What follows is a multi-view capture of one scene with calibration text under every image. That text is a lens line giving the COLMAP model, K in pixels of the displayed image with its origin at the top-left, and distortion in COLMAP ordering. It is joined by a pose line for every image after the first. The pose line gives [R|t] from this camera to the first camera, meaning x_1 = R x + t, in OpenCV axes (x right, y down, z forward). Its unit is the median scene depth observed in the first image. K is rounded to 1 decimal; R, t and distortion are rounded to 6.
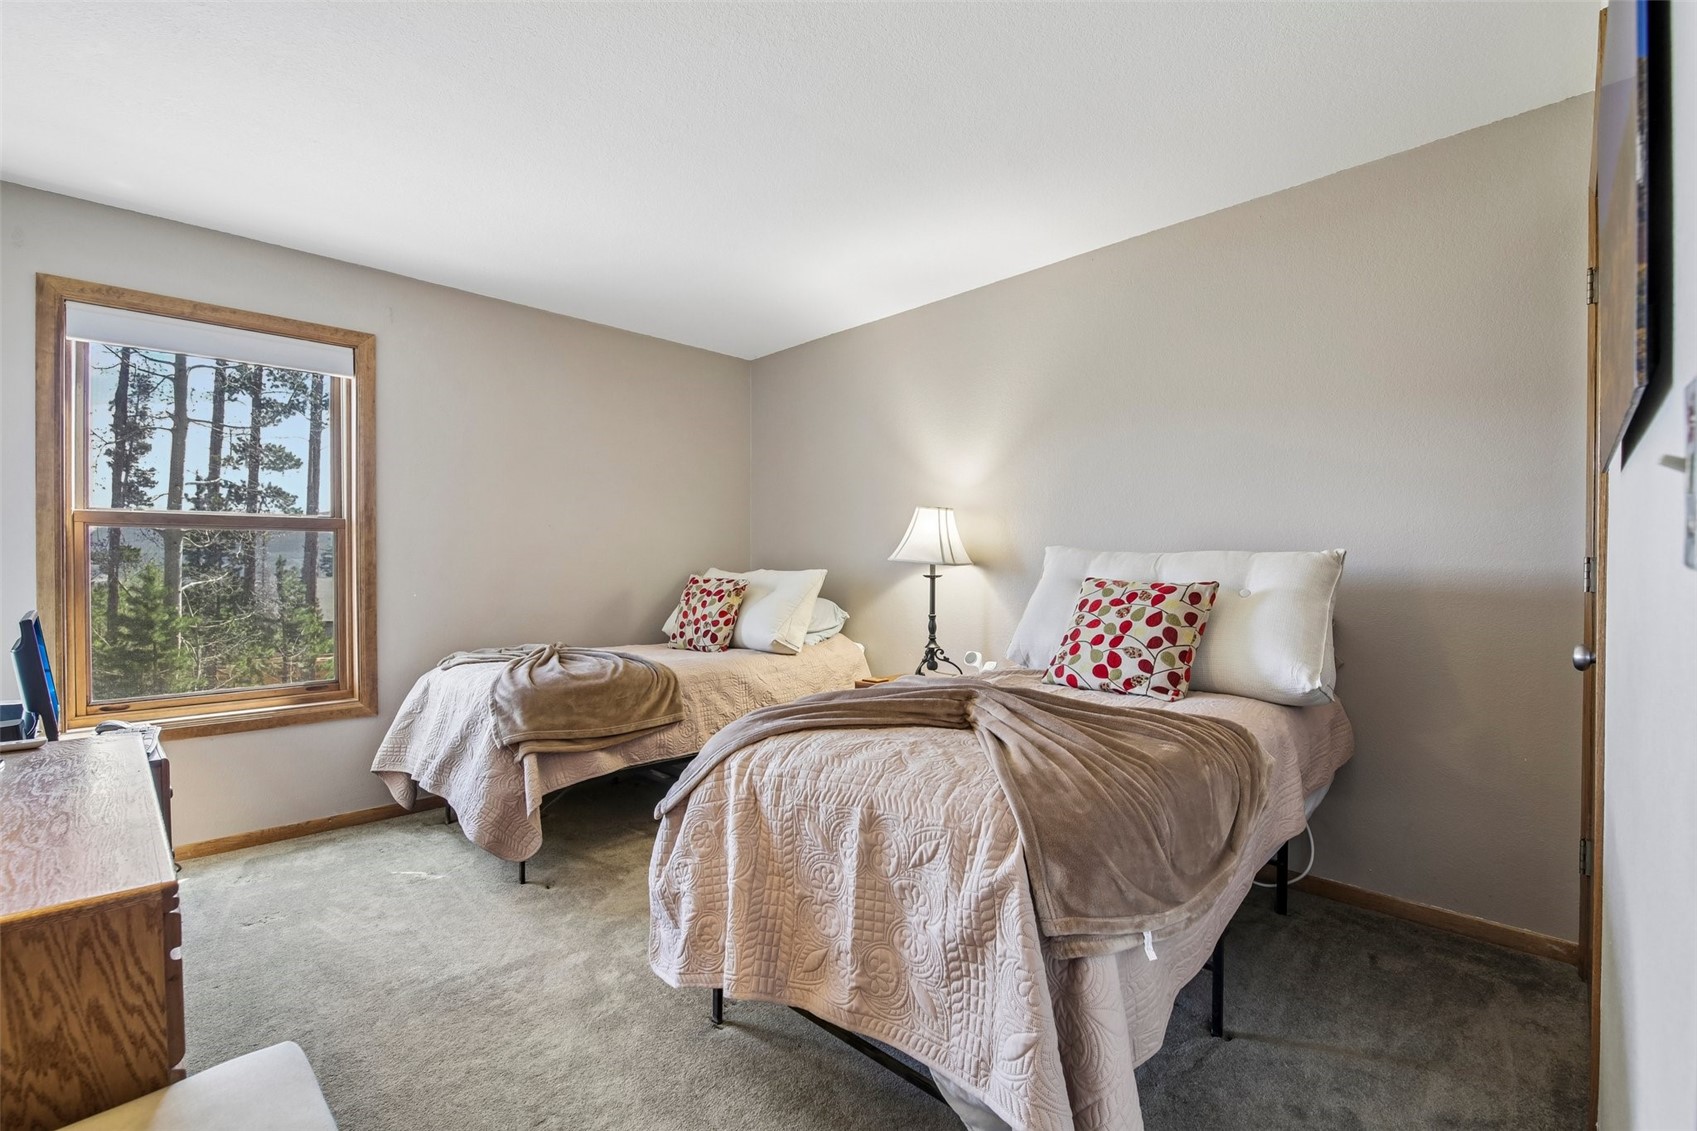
lens RADIAL K [[737.4, 0, 837.6], [0, 737.4, 558.9], [0, 0, 1]] dist [-0.001703, -0.009446]
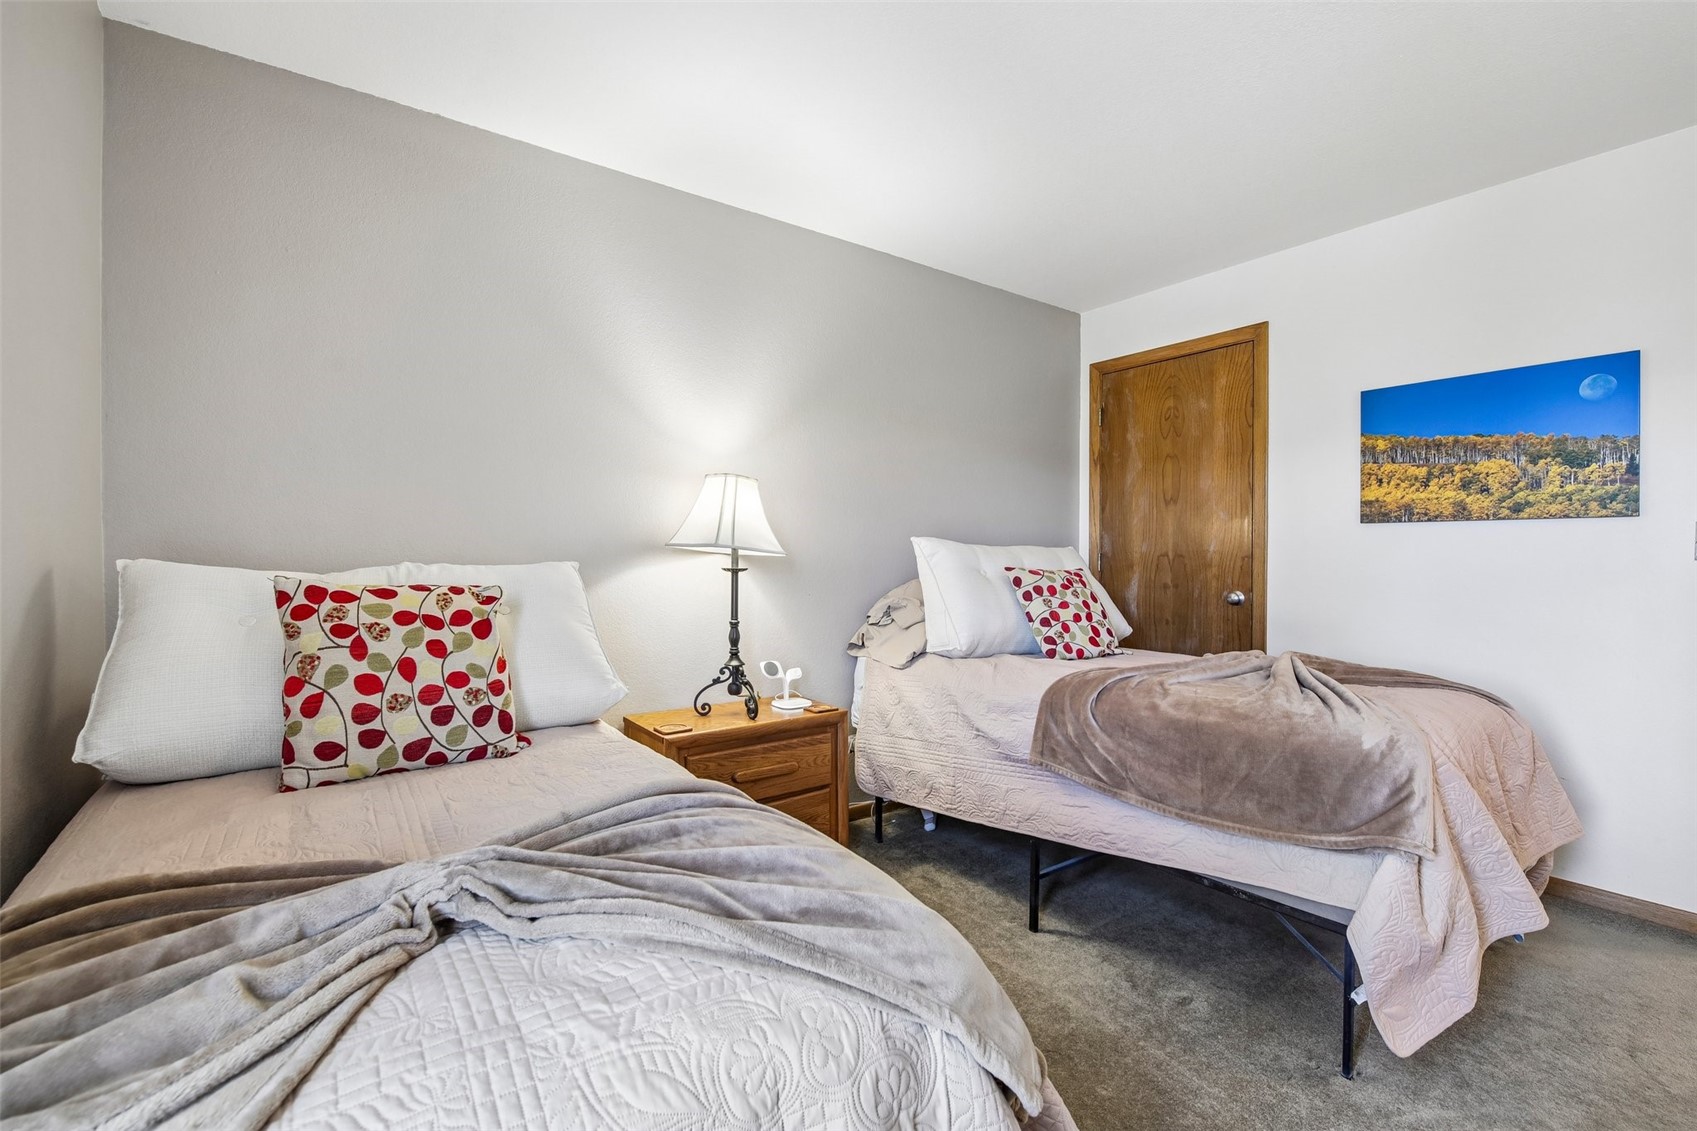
lens RADIAL K [[737.4, 0, 837.6], [0, 737.4, 558.9], [0, 0, 1]] dist [-0.001703, -0.009446]
pose [[0.158059, -0.003586, 0.987423, -0.591212], [-0.013246, 0.999896, 0.005752, 0.006972], [-0.987341, -0.013988, 0.157995, 0.774875]]
